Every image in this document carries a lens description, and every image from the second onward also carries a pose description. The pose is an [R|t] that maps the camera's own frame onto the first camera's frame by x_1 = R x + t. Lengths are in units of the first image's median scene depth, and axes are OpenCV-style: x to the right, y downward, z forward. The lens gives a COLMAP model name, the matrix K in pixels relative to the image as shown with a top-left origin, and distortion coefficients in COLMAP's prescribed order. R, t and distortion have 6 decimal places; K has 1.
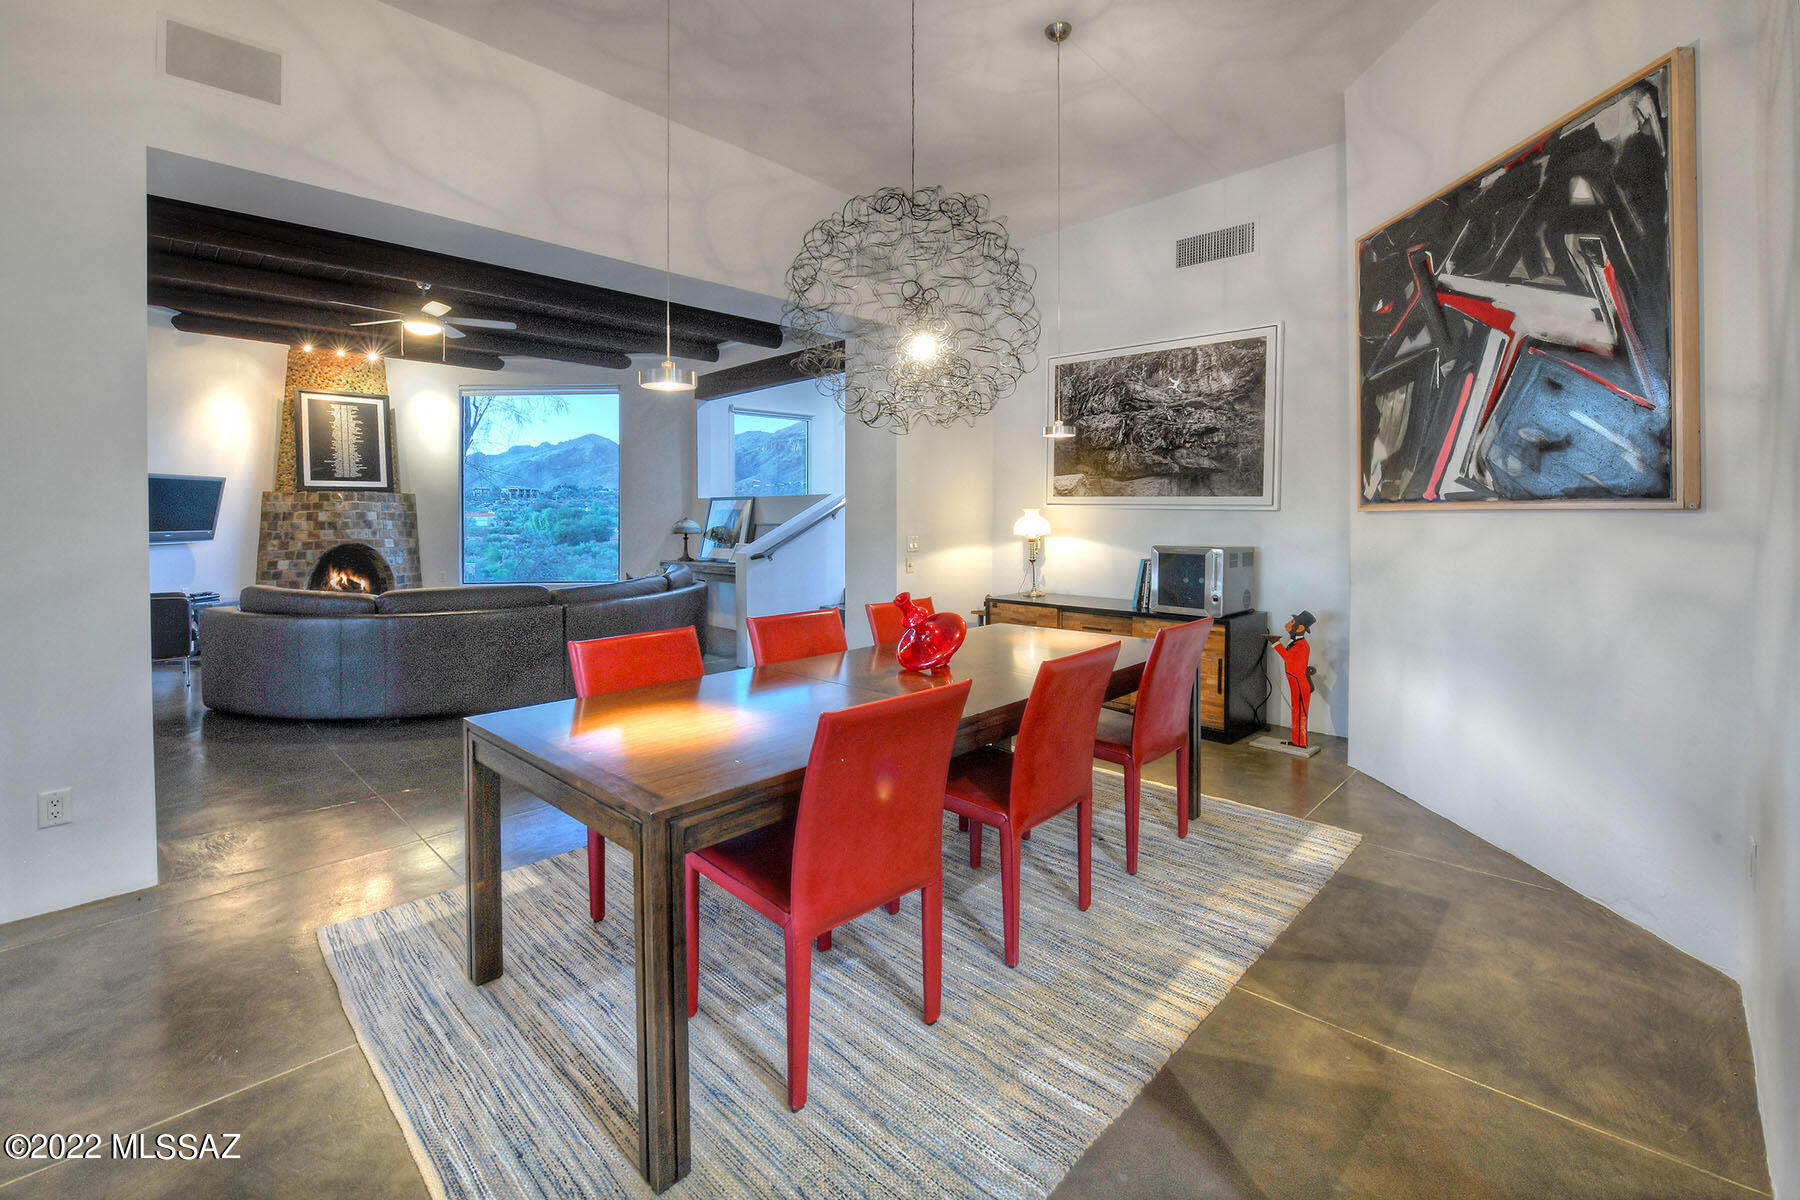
lens RADIAL K [[768.4, 0, 899.4], [0, 768.4, 490.4], [0, 0, 1]] dist [0.000064, 0.000020]
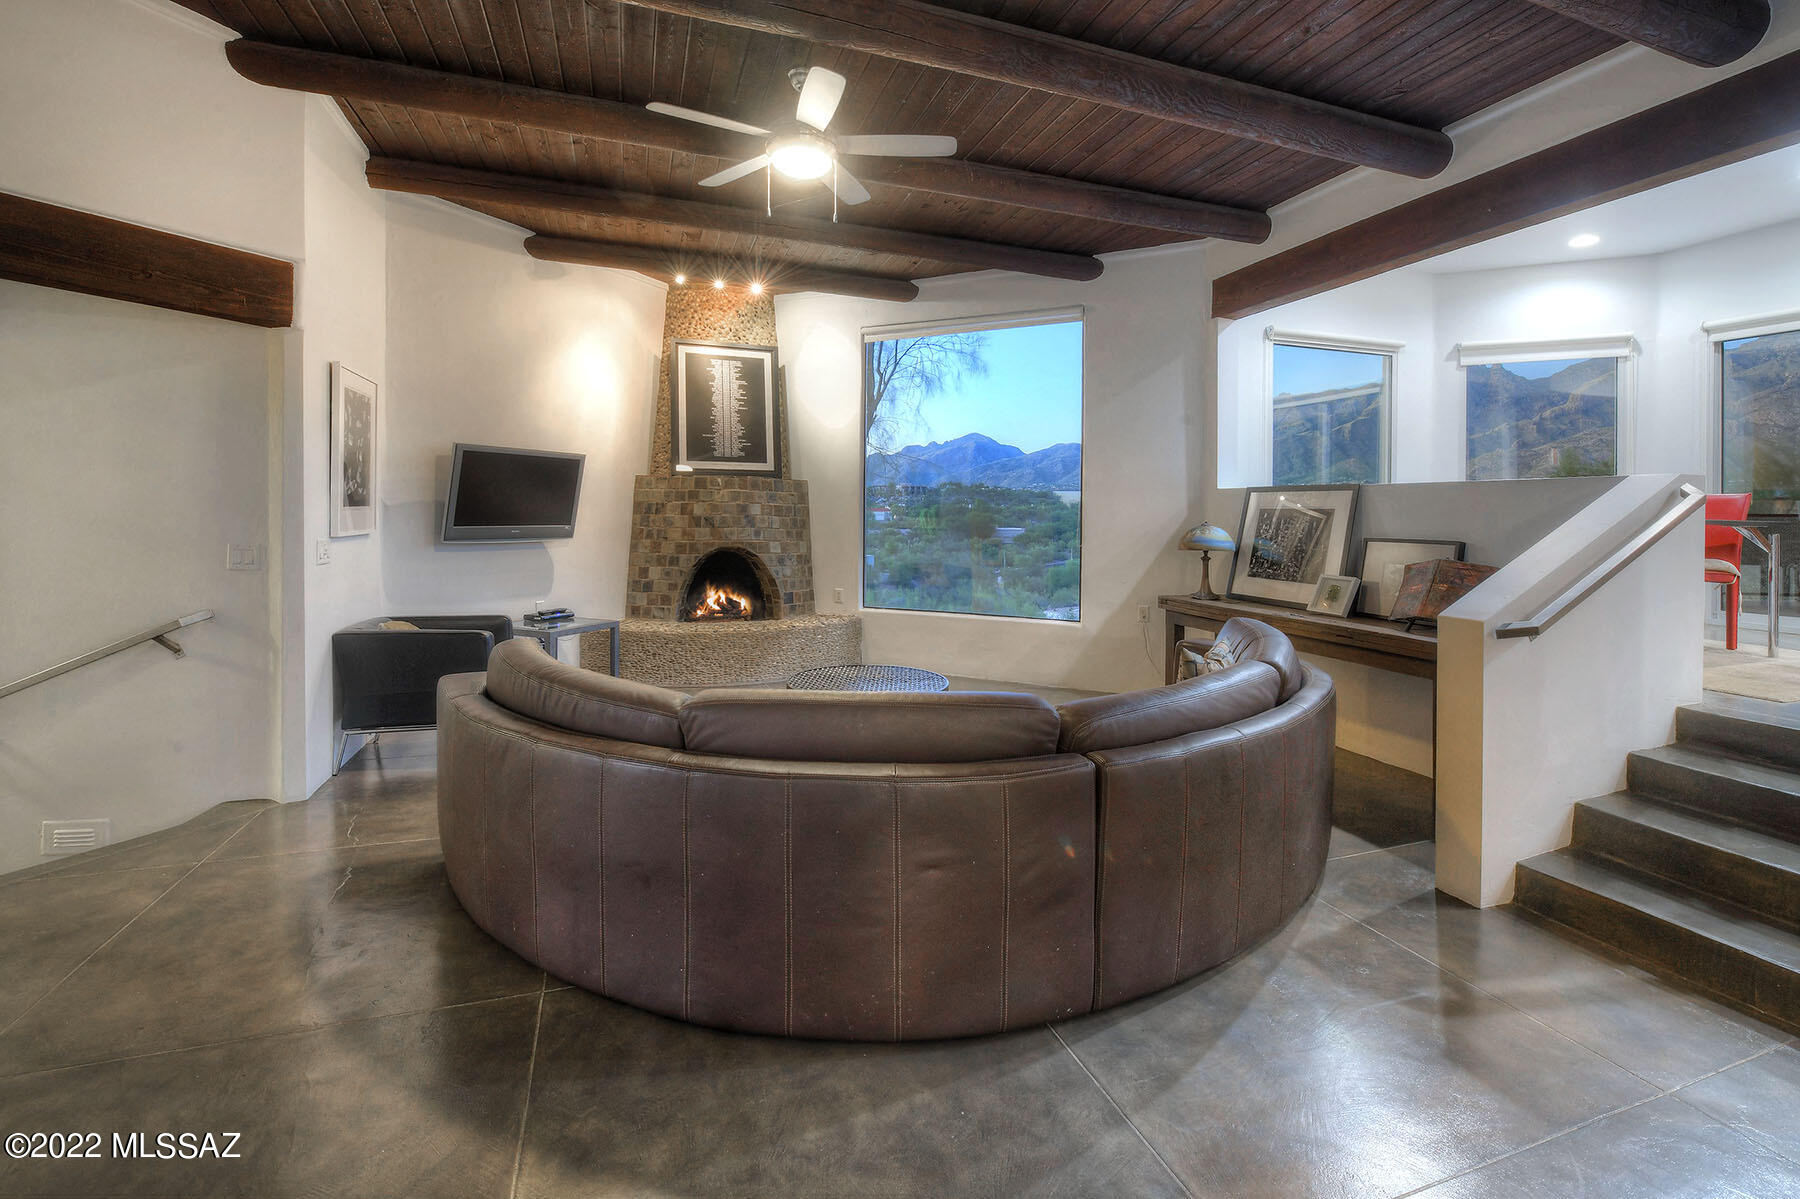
lens RADIAL K [[798.0, 0, 925.7], [0, 798.0, 497.2], [0, 0, 1]] dist [0.000563, 0.000133]
pose [[0.902912, 0.011293, -0.429678, -0.219987], [-0.006560, 0.999900, 0.012495, 0.011177], [0.429776, -0.008464, 0.902896, 0.394277]]
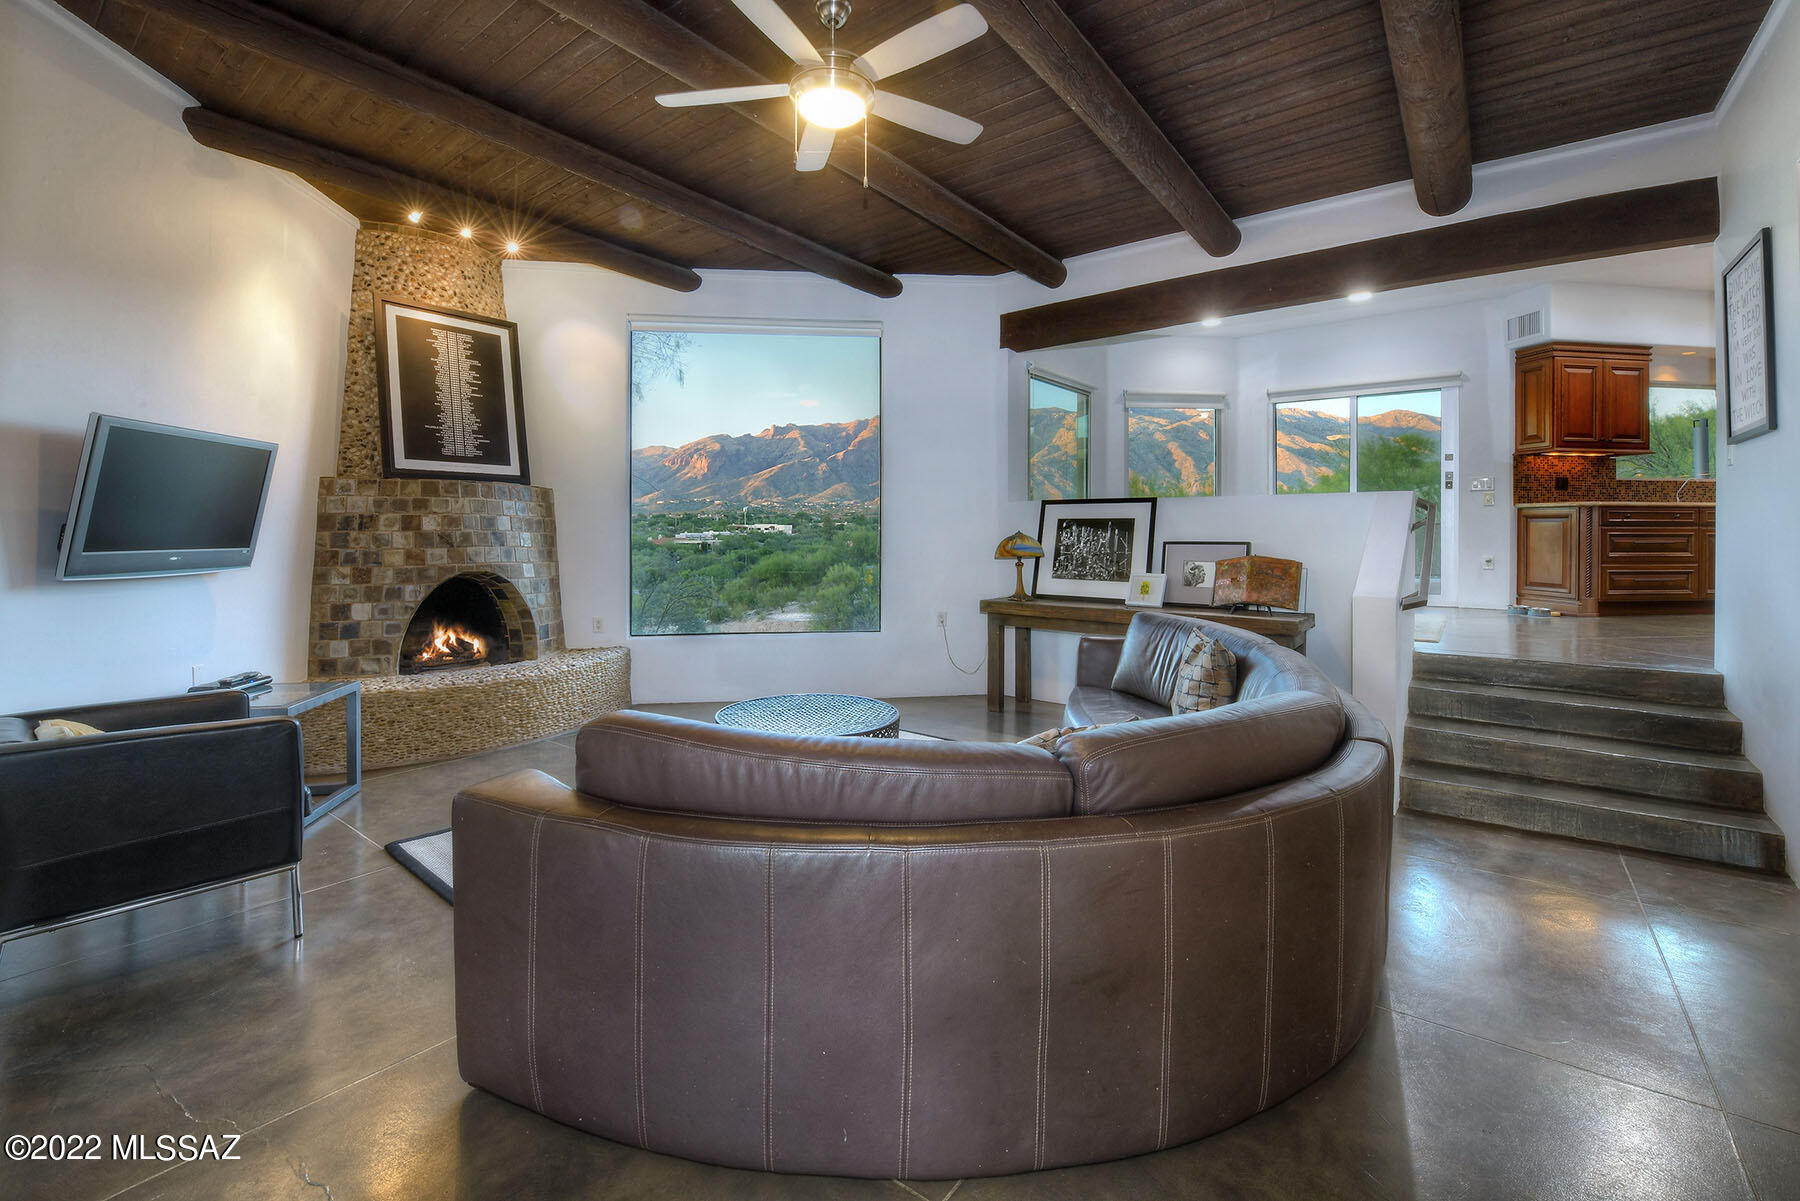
lens RADIAL K [[773.4, 0, 889.0], [0, 773.4, 505.0], [0, 0, 1]] dist [0.000595, 0.000124]
pose [[0.994698, 0.011825, 0.102156, -0.466226], [-0.011475, 0.999926, -0.004008, 0.018474], [-0.102196, 0.002815, 0.994760, 0.397975]]
